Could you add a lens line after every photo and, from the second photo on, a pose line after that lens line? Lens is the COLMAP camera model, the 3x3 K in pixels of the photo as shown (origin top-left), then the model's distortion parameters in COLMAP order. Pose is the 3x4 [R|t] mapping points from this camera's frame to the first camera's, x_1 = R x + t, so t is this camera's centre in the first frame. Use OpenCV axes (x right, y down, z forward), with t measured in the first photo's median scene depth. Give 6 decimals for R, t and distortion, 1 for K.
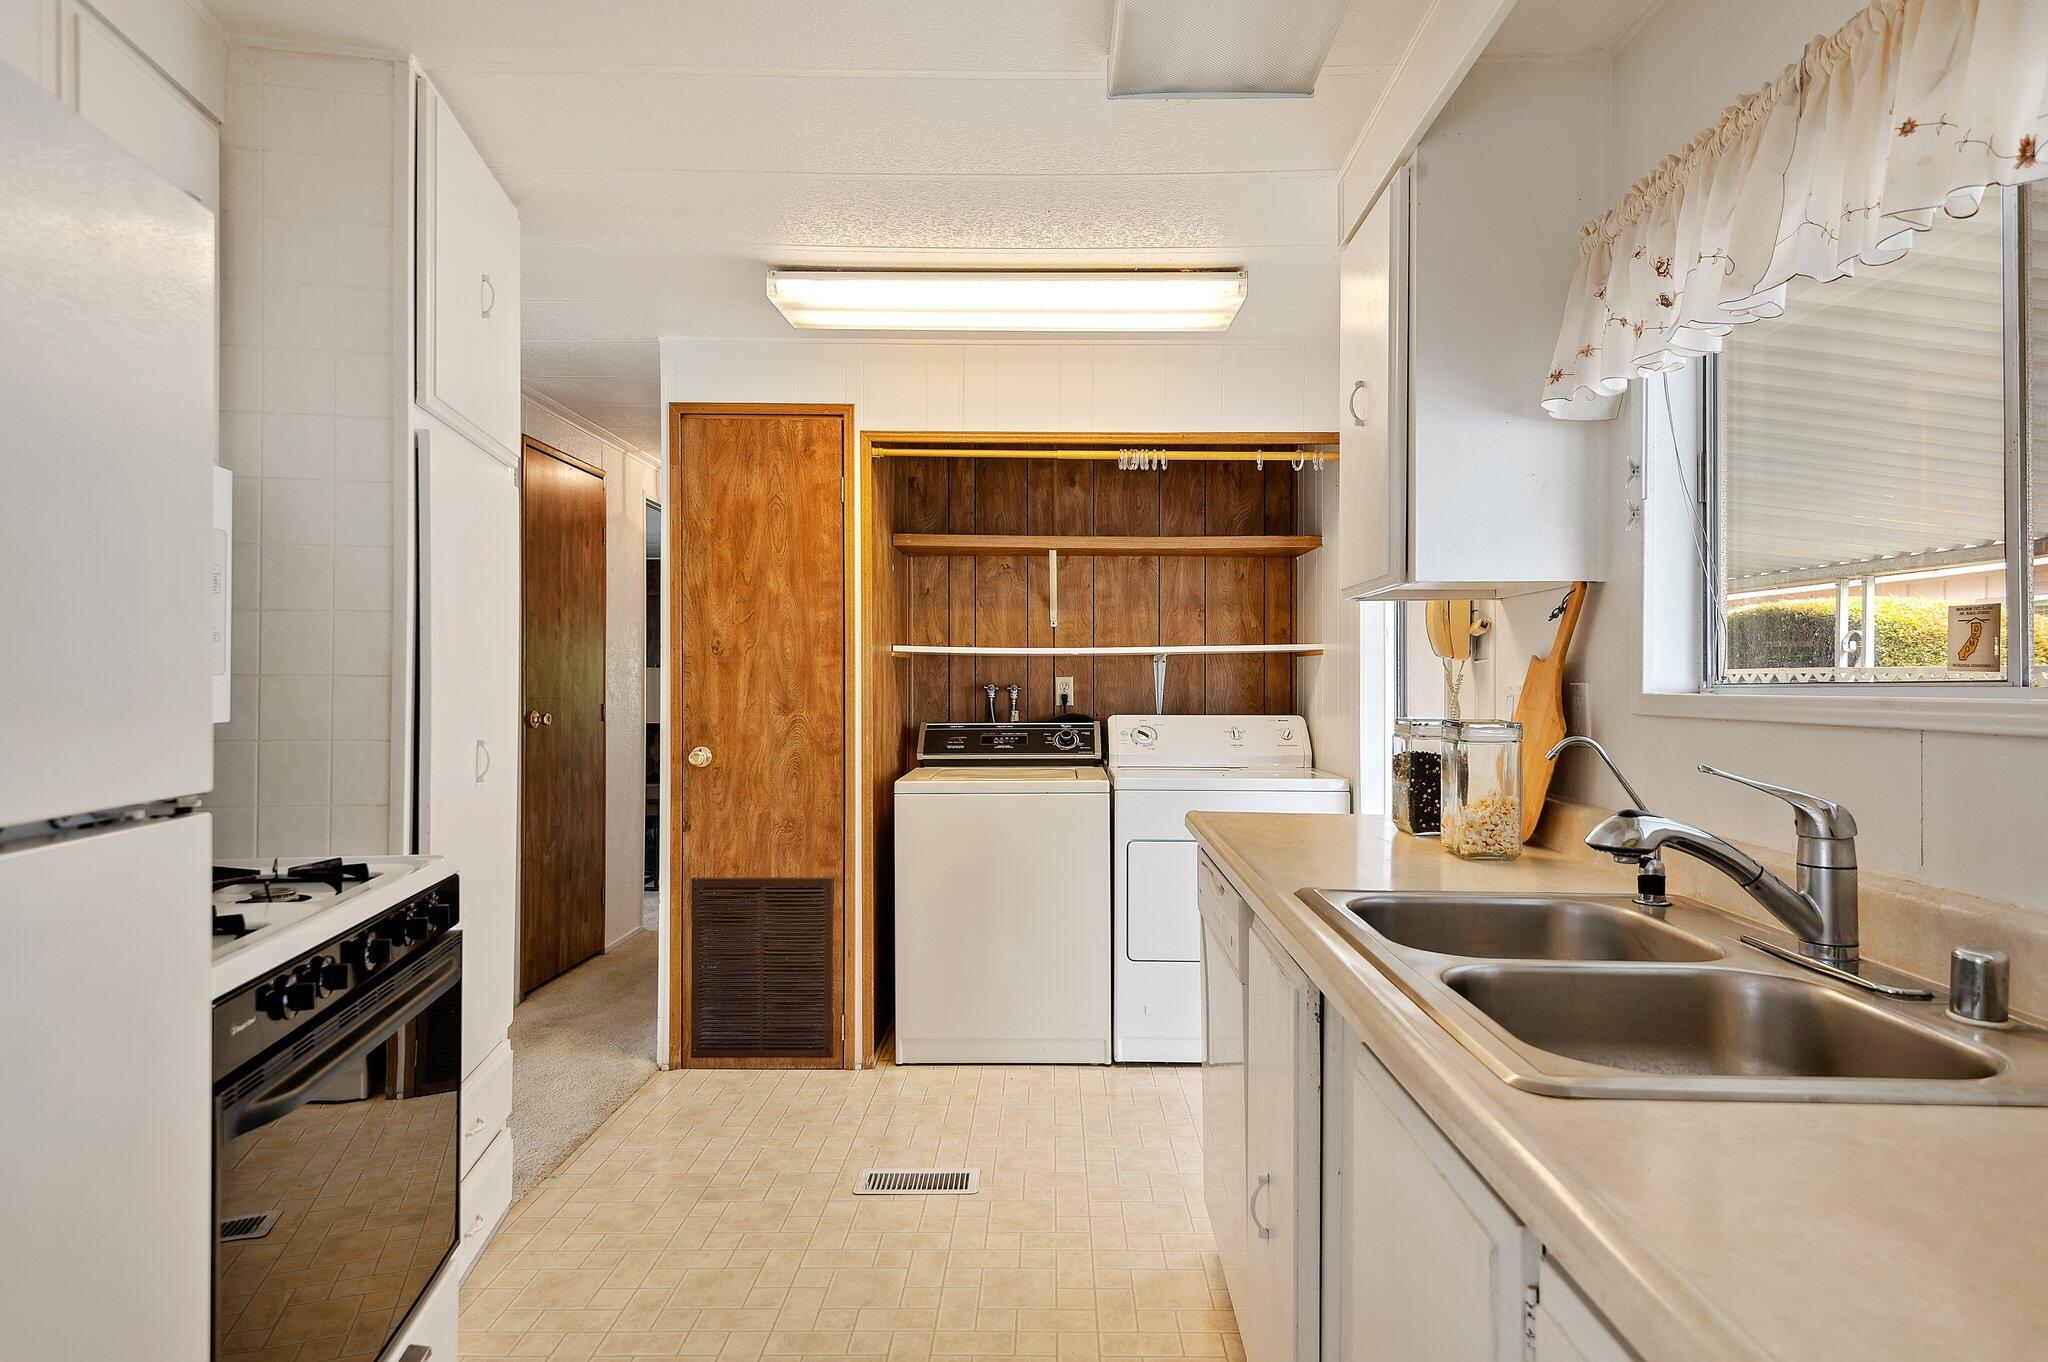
lens RADIAL K [[1184.3, 0, 1024.0], [0, 1184.3, 681.0], [0, 0, 1]] dist [0.001247, 0.000106]
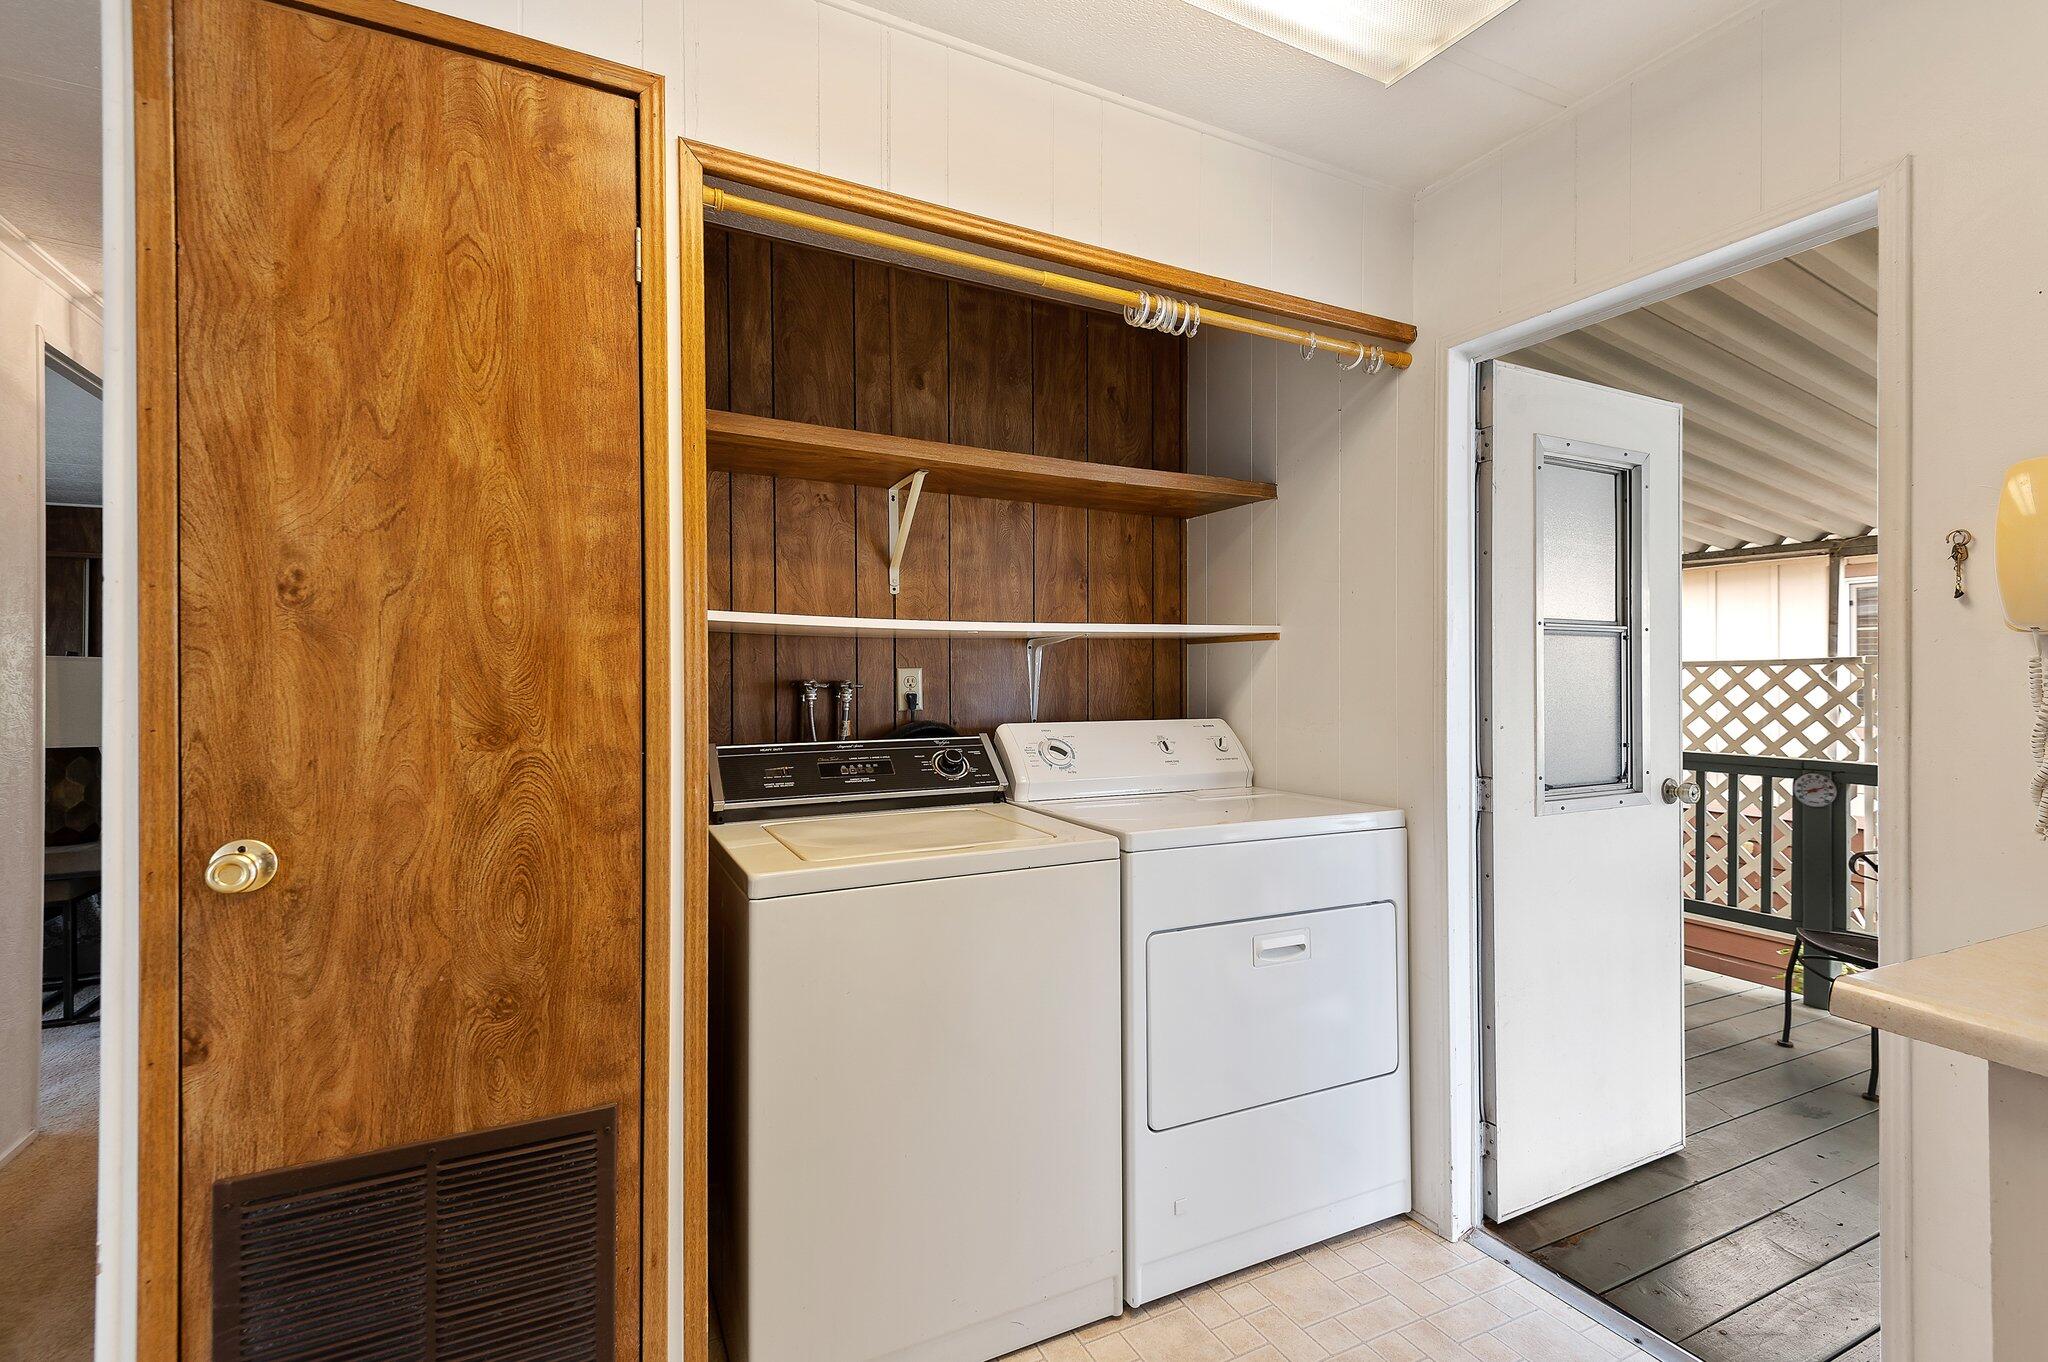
lens RADIAL K [[954.4, 0, 1058.4], [0, 954.4, 678.1], [0, 0, 1]] dist [0.020775, -0.011332]
pose [[0.882214, -0.001429, 0.470846, -0.184452], [0.001622, 0.999999, -0.000003, 0.002778], [-0.470846, 0.000766, 0.882215, 0.591737]]
